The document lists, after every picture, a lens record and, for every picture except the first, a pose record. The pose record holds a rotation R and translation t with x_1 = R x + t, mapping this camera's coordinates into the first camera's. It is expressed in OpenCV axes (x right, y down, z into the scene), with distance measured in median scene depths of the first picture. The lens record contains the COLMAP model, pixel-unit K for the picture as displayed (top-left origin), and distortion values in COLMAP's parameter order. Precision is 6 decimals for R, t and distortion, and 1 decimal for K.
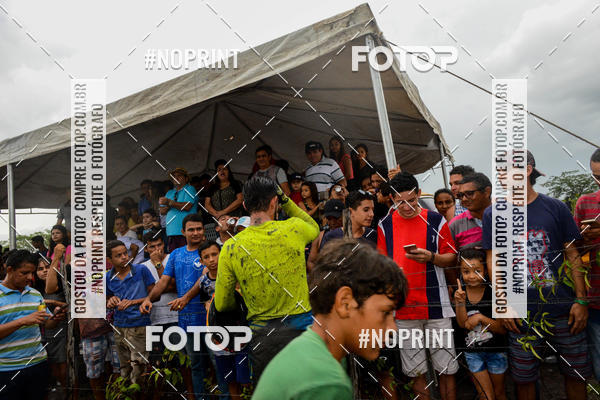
lens RADIAL K [[410.9, 0, 294.2], [0, 410.9, 201.6], [0, 0, 1]] dist [-0.023300, 0.002325]
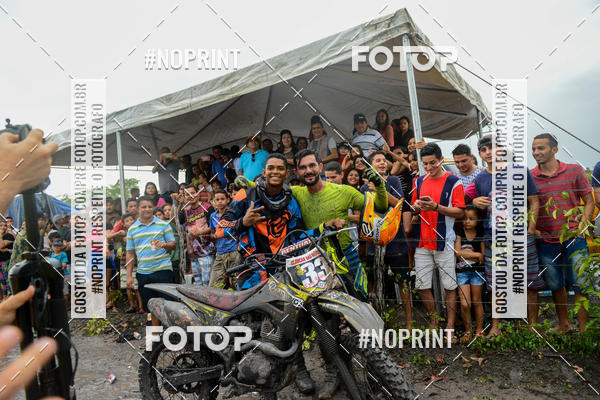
lens RADIAL K [[410.9, 0, 299.4], [0, 410.9, 202.3], [0, 0, 1]] dist [-0.023300, 0.002325]
pose [[0.994532, 0.028202, -0.100552, -0.000991], [-0.018187, 0.994905, 0.099163, -0.011208], [0.102837, -0.096792, 0.989978, -0.311362]]
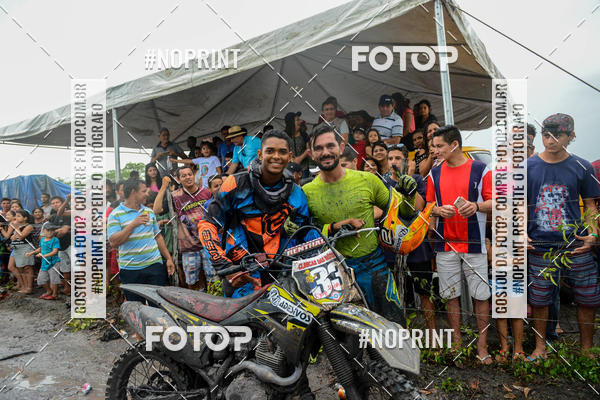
lens RADIAL K [[410.9, 0, 297.7], [0, 410.9, 205.0], [0, 0, 1]] dist [-0.023300, 0.002325]
pose [[0.990670, 0.061489, -0.121619, -0.019138], [-0.045324, 0.990282, 0.131483, 0.006799], [0.128522, -0.124744, 0.983830, -0.172220]]
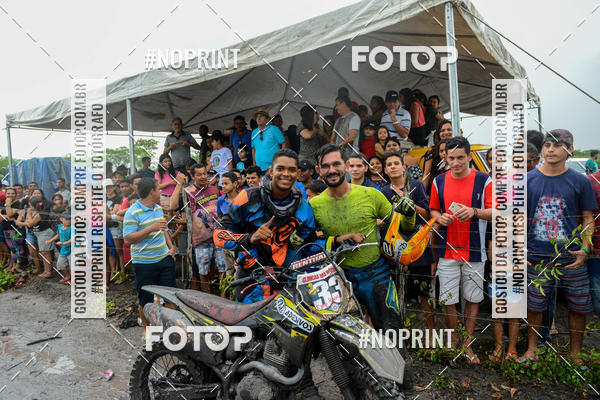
lens RADIAL K [[418.7, 0, 296.9], [0, 418.7, 204.3], [0, 0, 1]] dist [-0.014395, -0.005637]
pose [[0.985498, 0.082945, -0.148031, -0.006663], [-0.054936, 0.981362, 0.184147, -0.056947], [0.160546, -0.173344, 0.971688, -0.224248]]
